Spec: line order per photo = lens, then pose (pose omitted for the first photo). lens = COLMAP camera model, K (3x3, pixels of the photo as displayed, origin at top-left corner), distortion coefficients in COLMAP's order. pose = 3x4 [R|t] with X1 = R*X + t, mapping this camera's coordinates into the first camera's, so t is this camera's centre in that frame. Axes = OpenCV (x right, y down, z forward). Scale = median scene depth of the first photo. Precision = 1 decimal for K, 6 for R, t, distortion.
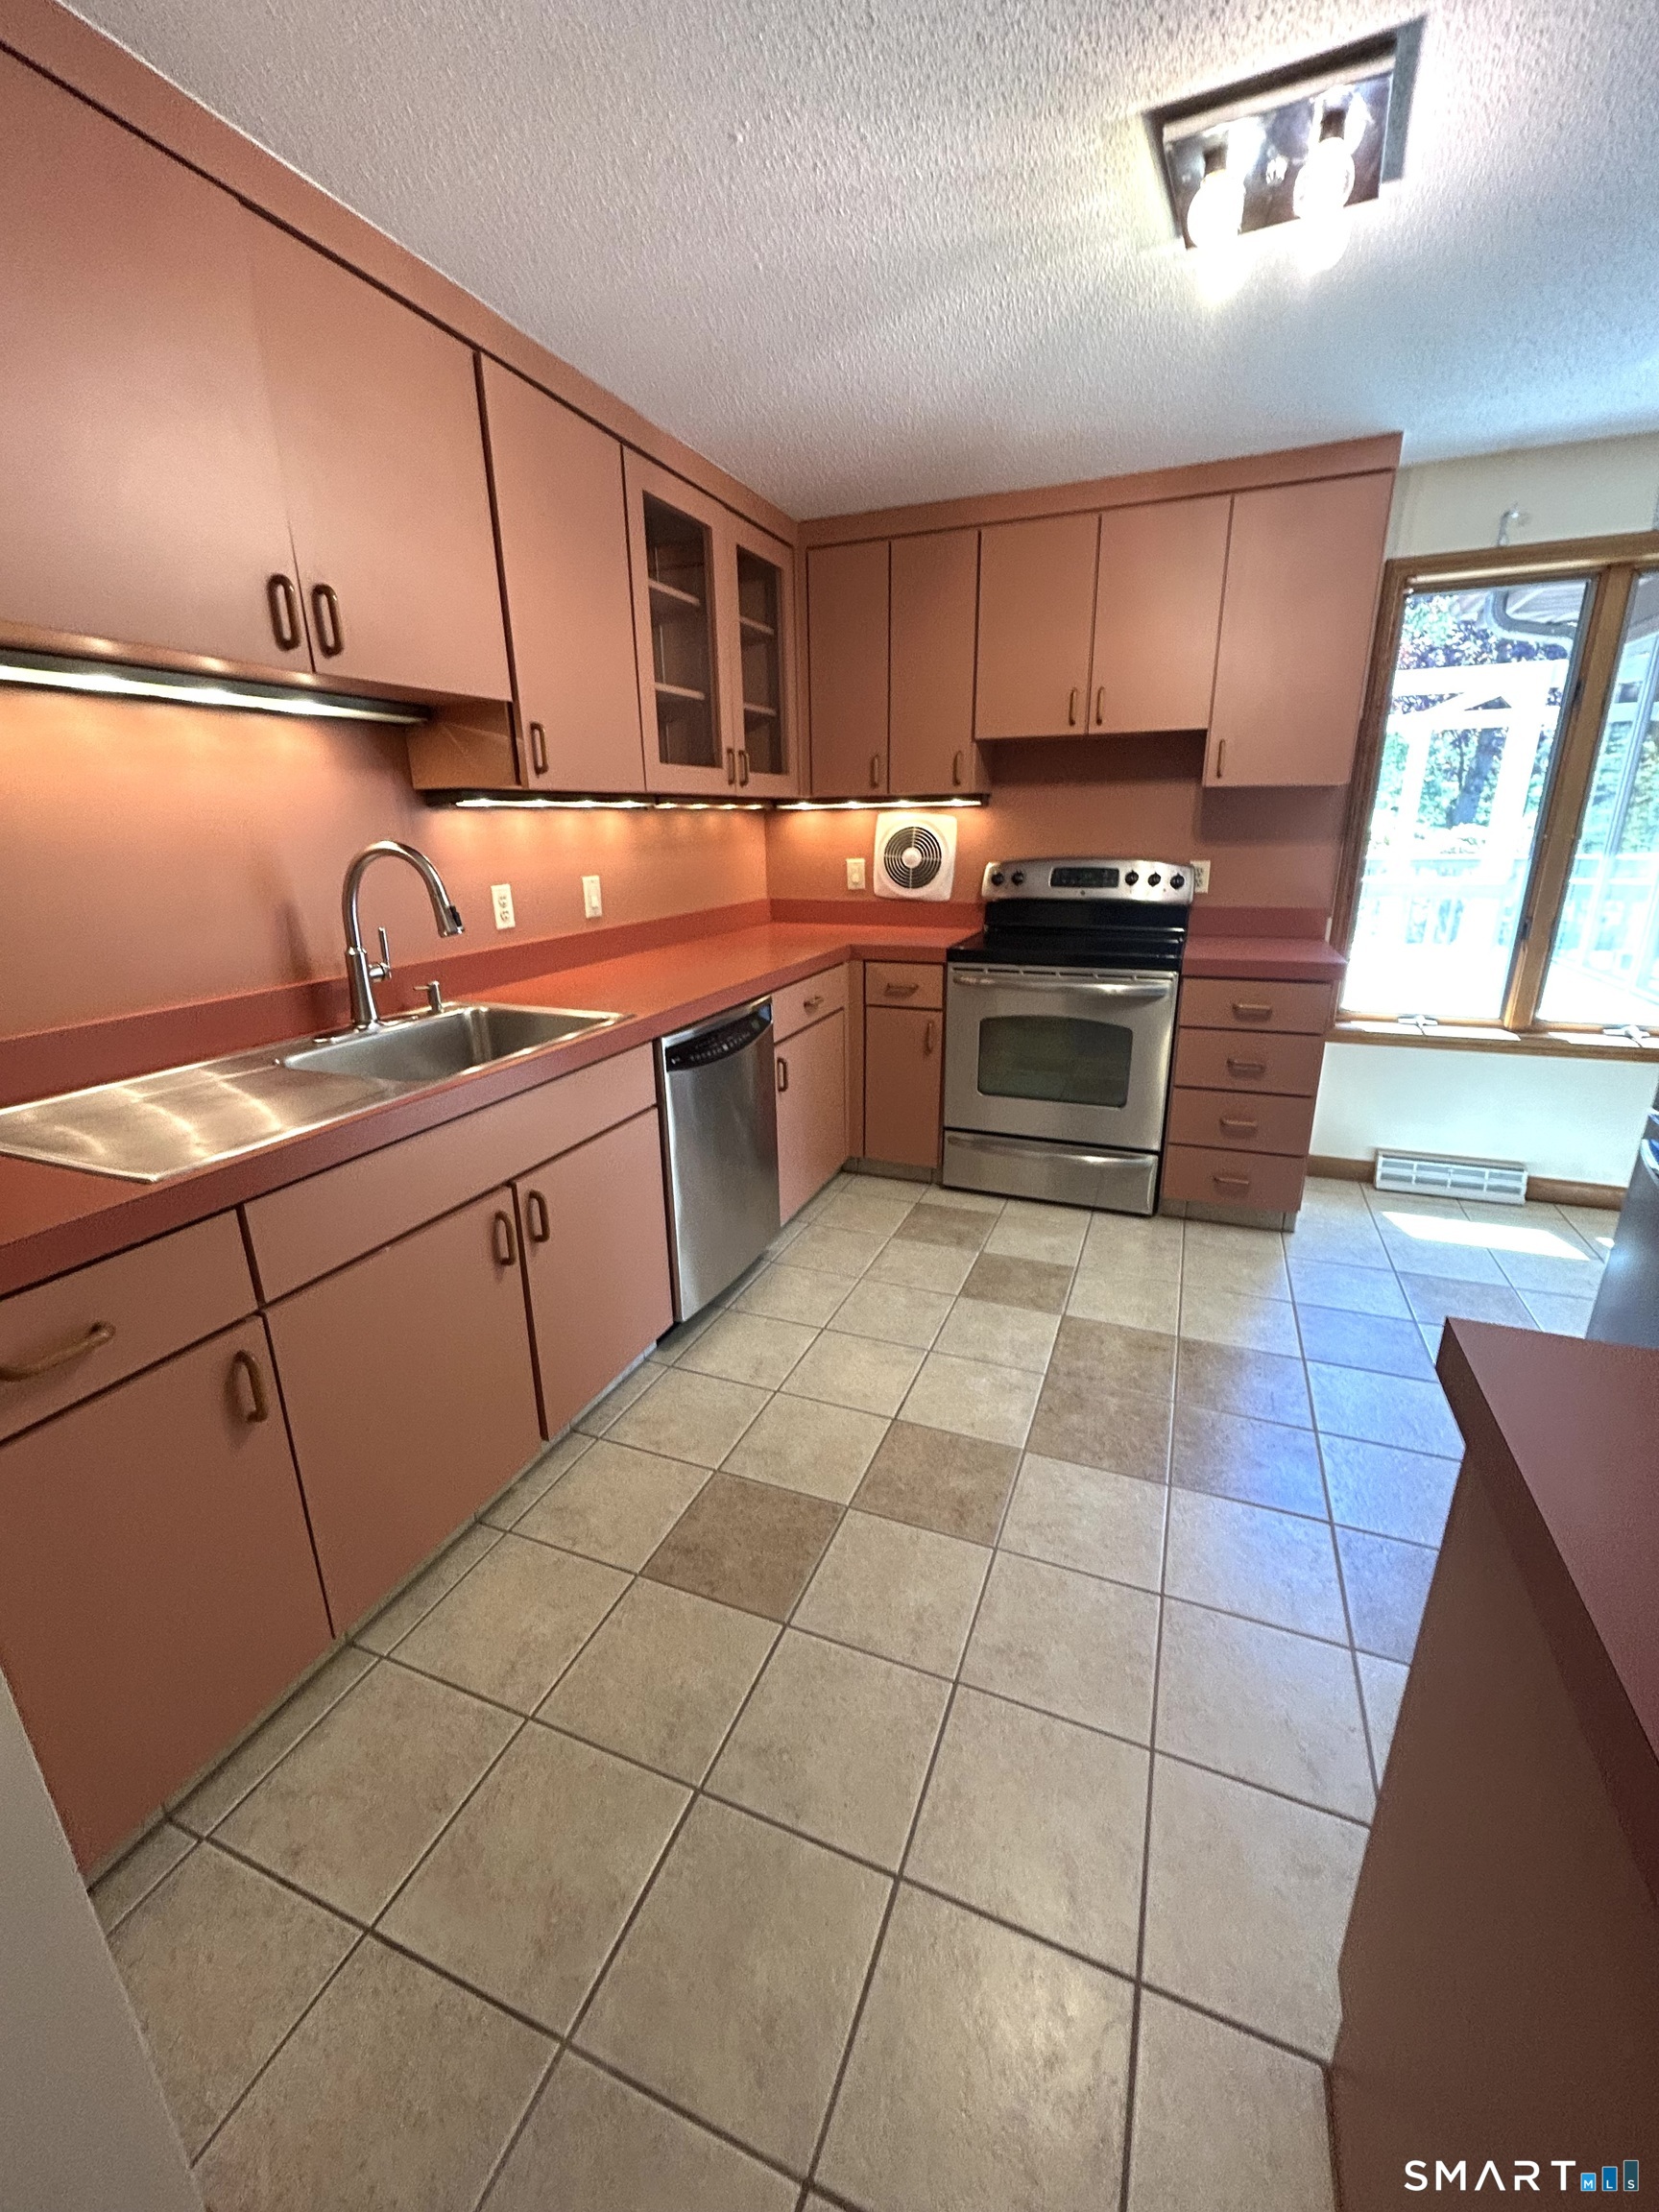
lens RADIAL K [[896.8, 0, 829.5], [0, 896.8, 1106.0], [0, 0, 1]] dist [-0.002003, 0.000426]
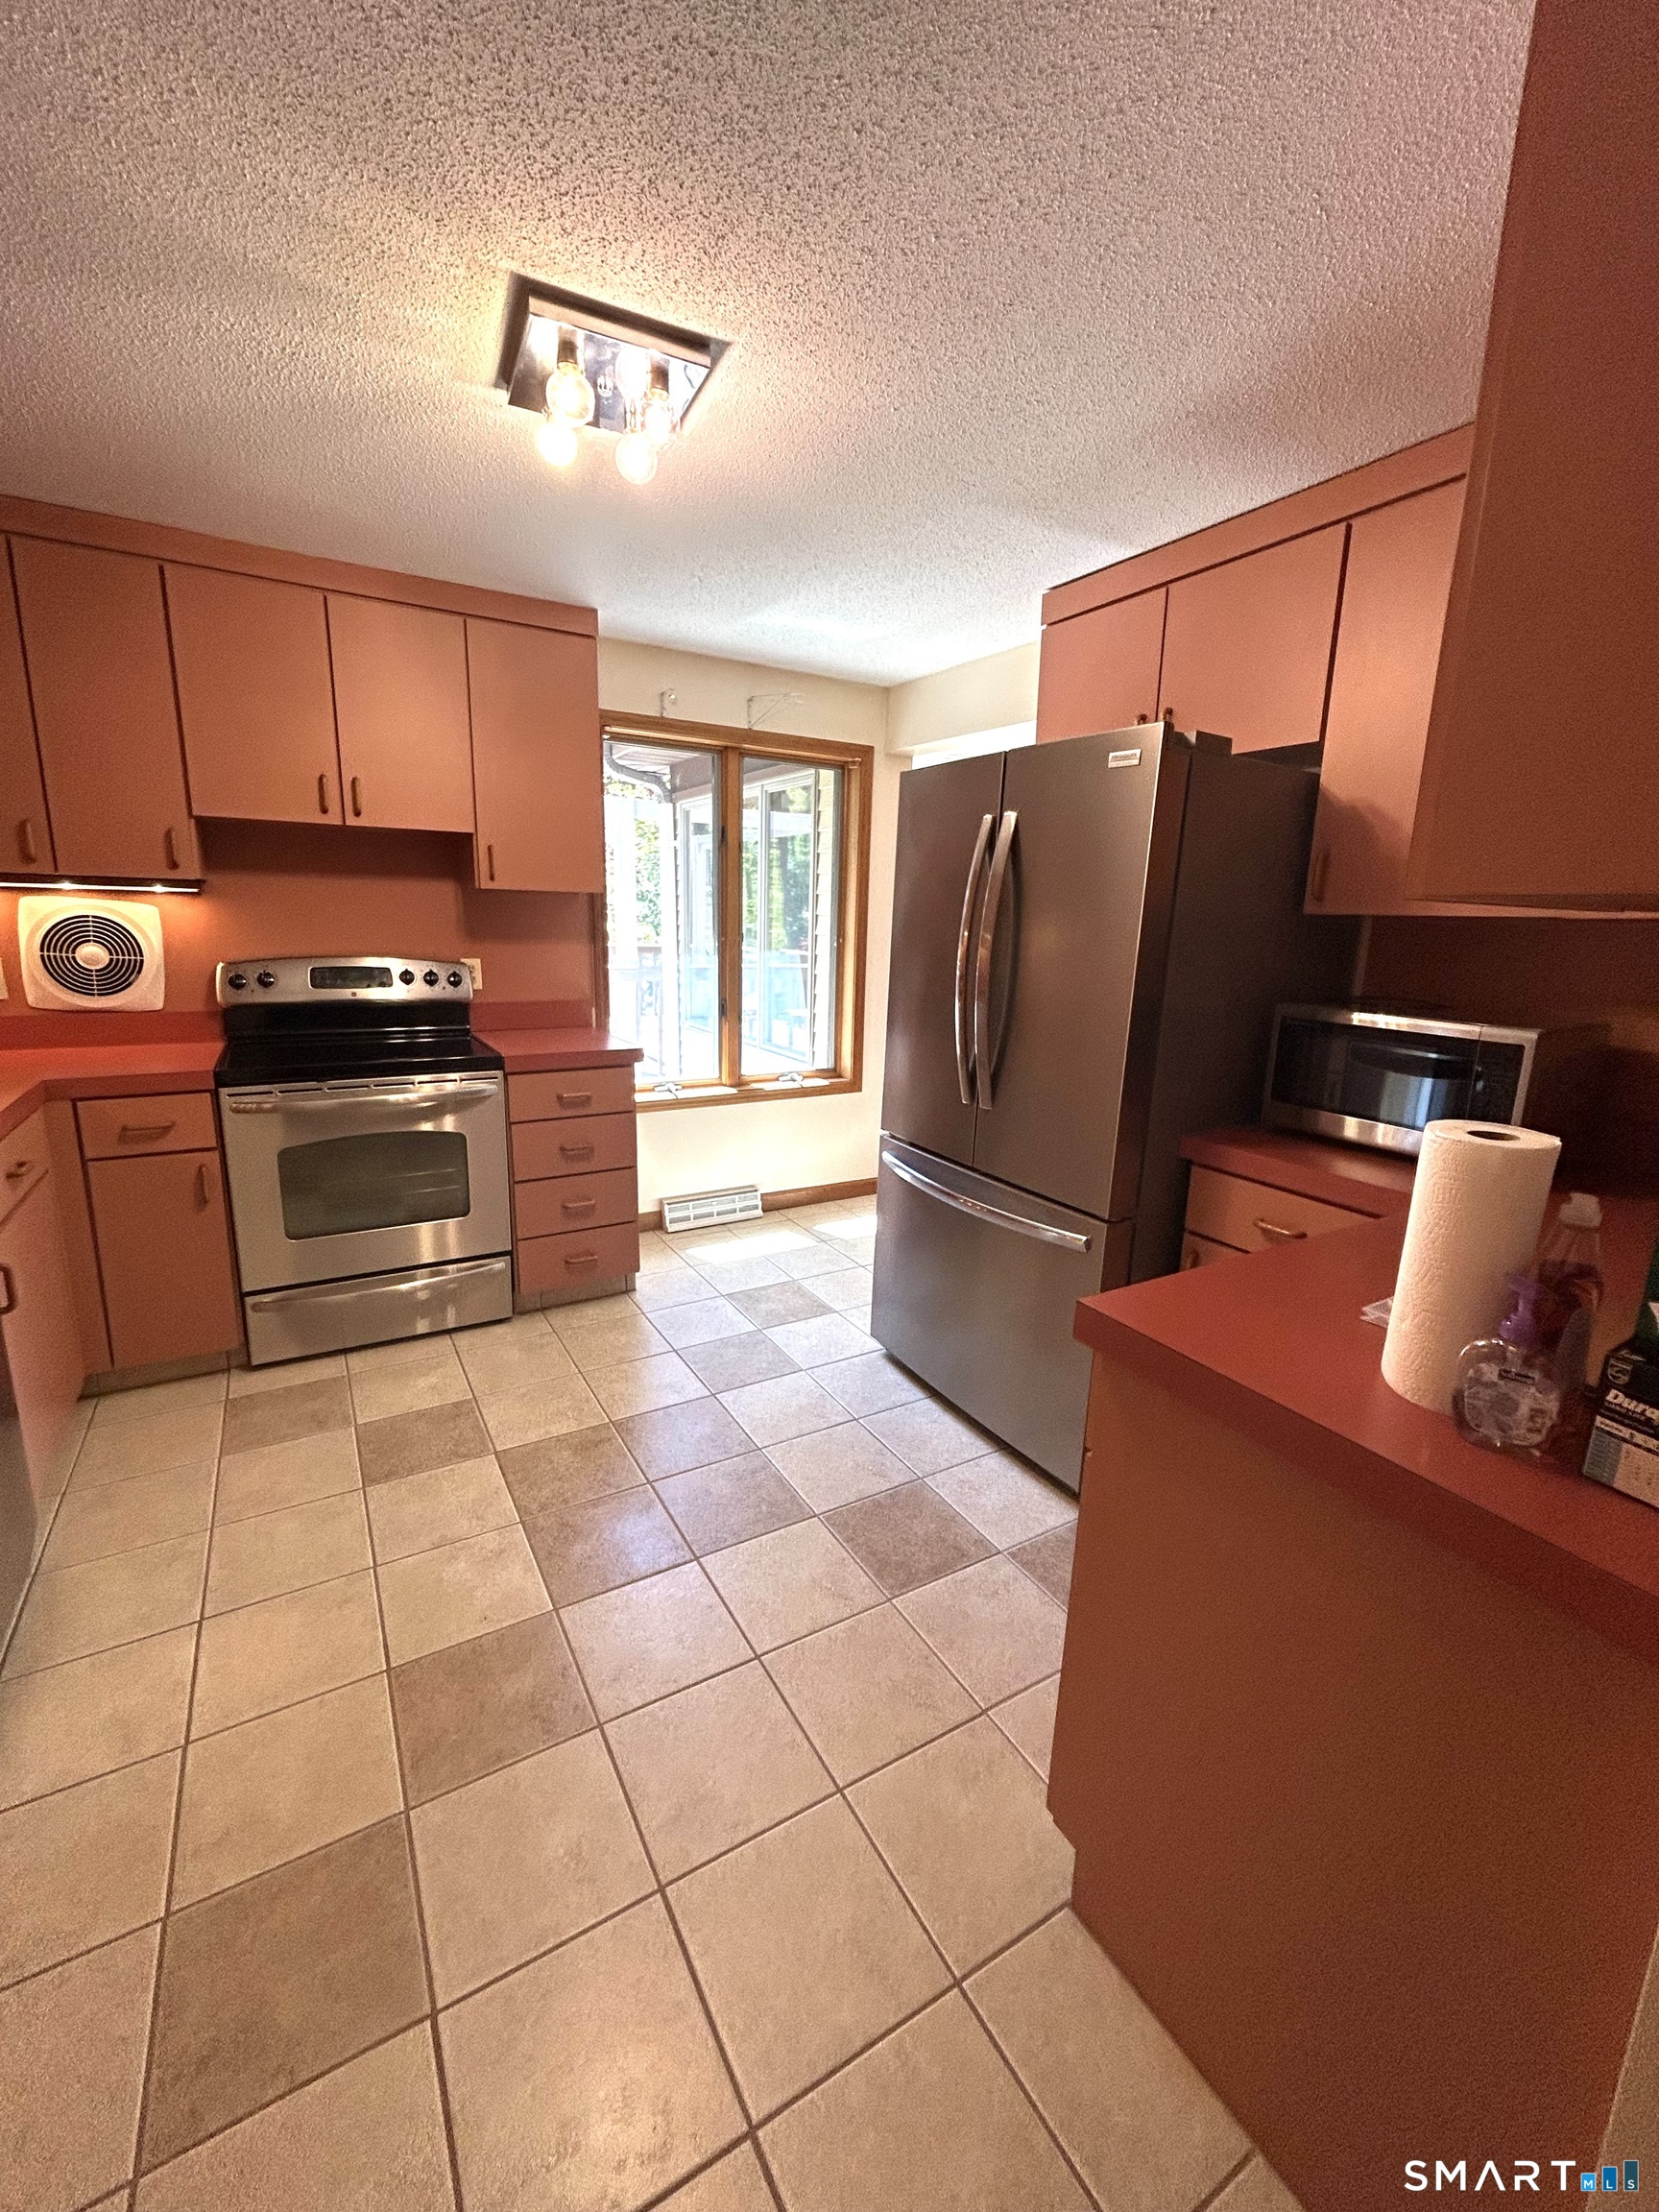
lens RADIAL K [[896.8, 0, 829.5], [0, 896.8, 1106.0], [0, 0, 1]] dist [-0.002003, 0.000426]
pose [[0.604434, -0.139003, 0.784435, -0.166435], [0.206984, 0.978246, 0.013858, -0.044719], [-0.769297, 0.153989, 0.620056, 0.097247]]
